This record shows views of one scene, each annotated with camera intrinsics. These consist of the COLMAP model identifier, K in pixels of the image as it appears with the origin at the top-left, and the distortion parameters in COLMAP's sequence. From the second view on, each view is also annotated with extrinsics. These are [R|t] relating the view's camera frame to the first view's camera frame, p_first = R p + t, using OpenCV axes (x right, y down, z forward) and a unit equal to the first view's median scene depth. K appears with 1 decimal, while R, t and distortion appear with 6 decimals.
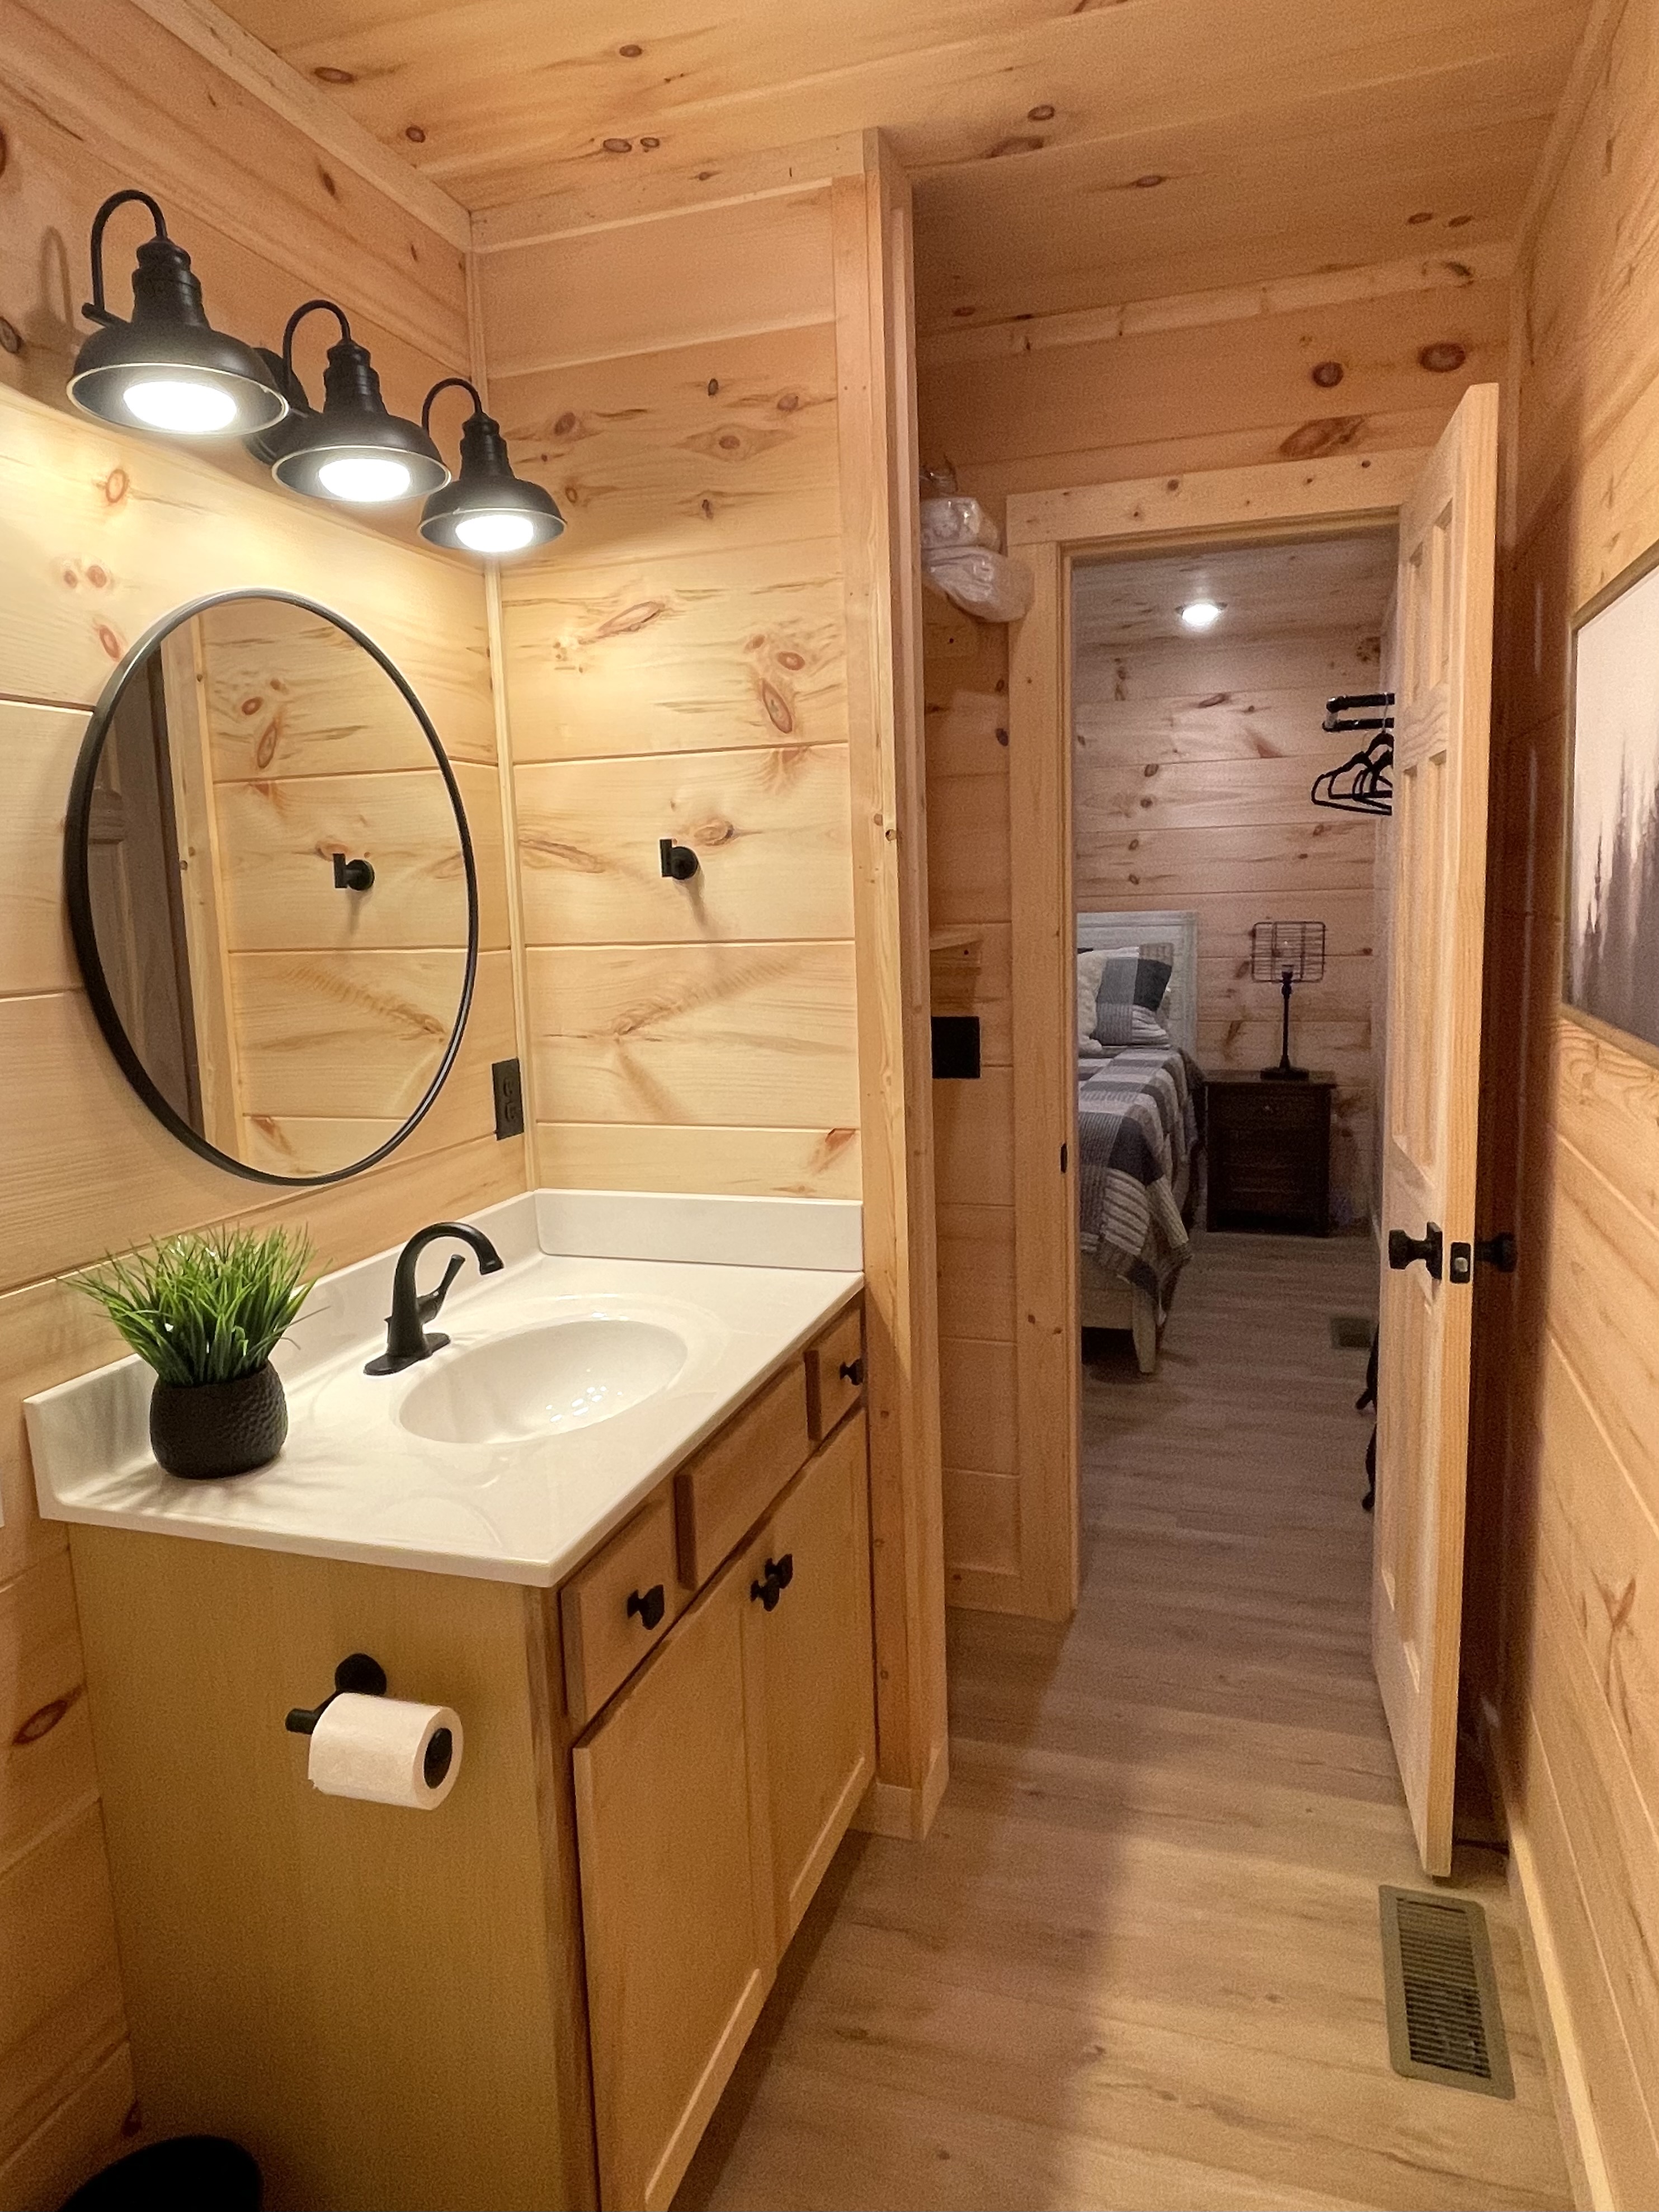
lens RADIAL K [[1378.4, 0, 833.0], [0, 1378.4, 1097.9], [0, 0, 1]] dist [-0.009744, -0.003992]
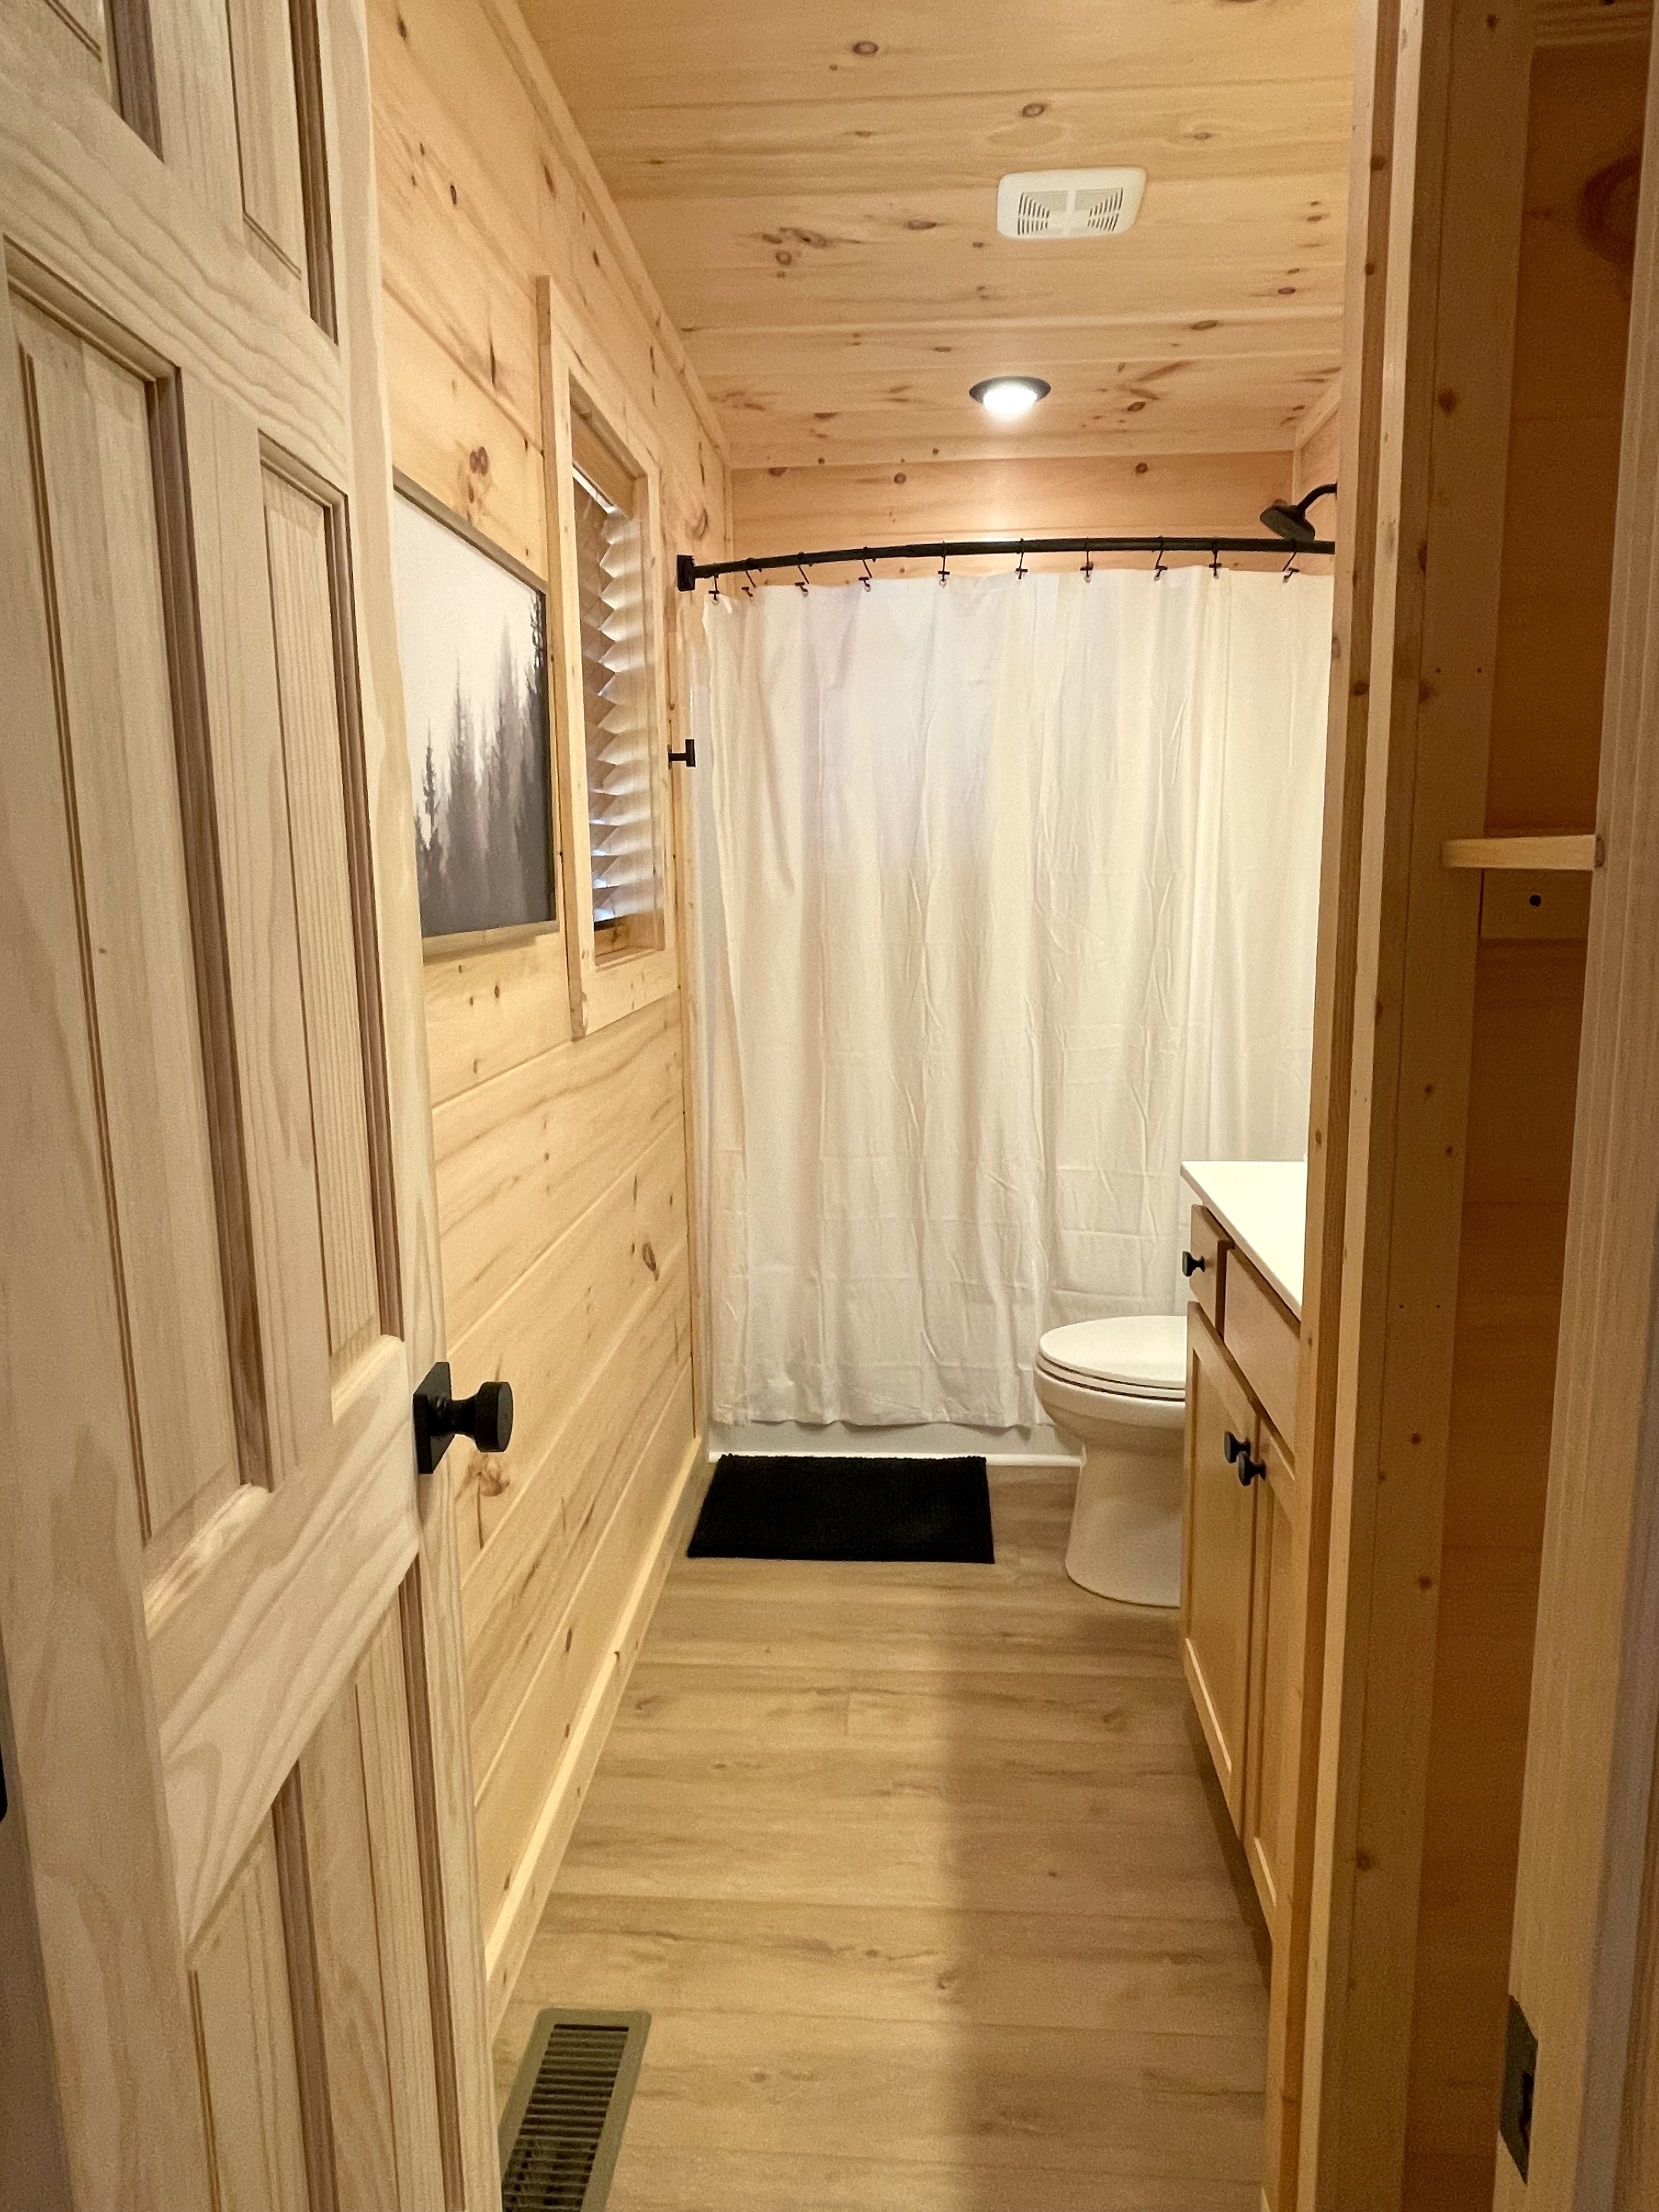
lens RADIAL K [[1378.4, 0, 832.0], [0, 1378.4, 1098.4], [0, 0, 1]] dist [-0.009744, -0.003992]
pose [[-0.966693, 0.089892, -0.239634, 0.516305], [0.010574, 0.949520, 0.313529, -0.245454], [0.255721, 0.300552, -0.918844, 1.947213]]
